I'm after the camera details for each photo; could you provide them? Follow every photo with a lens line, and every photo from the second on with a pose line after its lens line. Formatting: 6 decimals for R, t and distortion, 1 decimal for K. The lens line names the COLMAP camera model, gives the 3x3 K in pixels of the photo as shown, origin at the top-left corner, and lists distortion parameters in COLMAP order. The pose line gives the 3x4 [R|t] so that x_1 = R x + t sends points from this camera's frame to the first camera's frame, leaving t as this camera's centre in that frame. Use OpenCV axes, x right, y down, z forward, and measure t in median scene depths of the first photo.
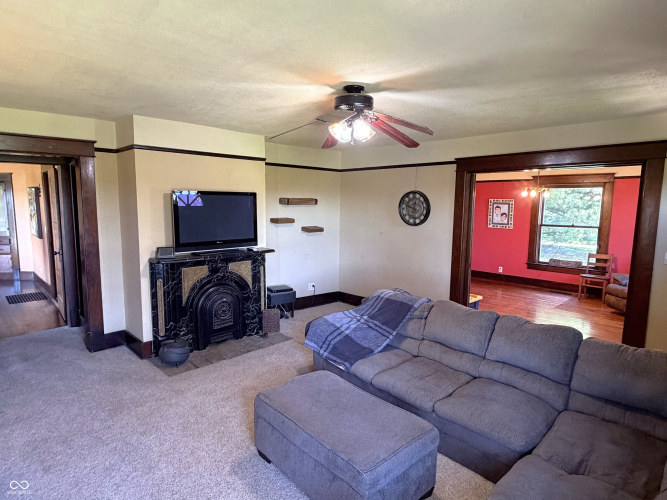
lens RADIAL K [[383.3, 0, 335.0], [0, 383.3, 253.8], [0, 0, 1]] dist [-0.000712, -0.000206]
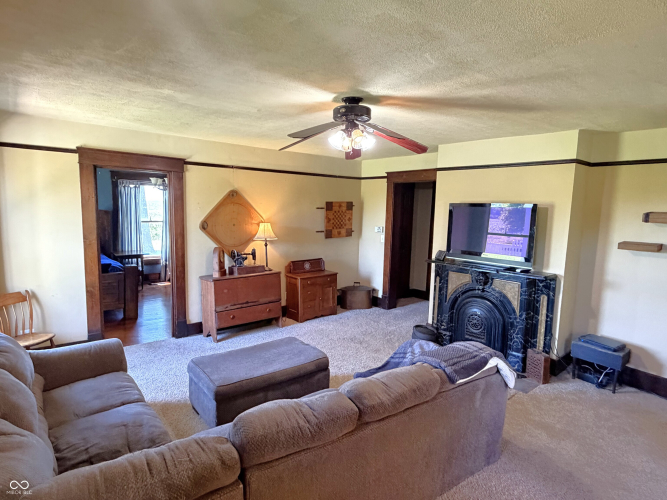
lens RADIAL K [[383.3, 0, 335.0], [0, 383.3, 253.8], [0, 0, 1]] dist [-0.000712, -0.000206]
pose [[-0.061134, 0.105205, -0.992570, 0.673396], [-0.160156, 0.980511, 0.113791, -0.079876], [0.985197, 0.165922, -0.043093, 0.638903]]
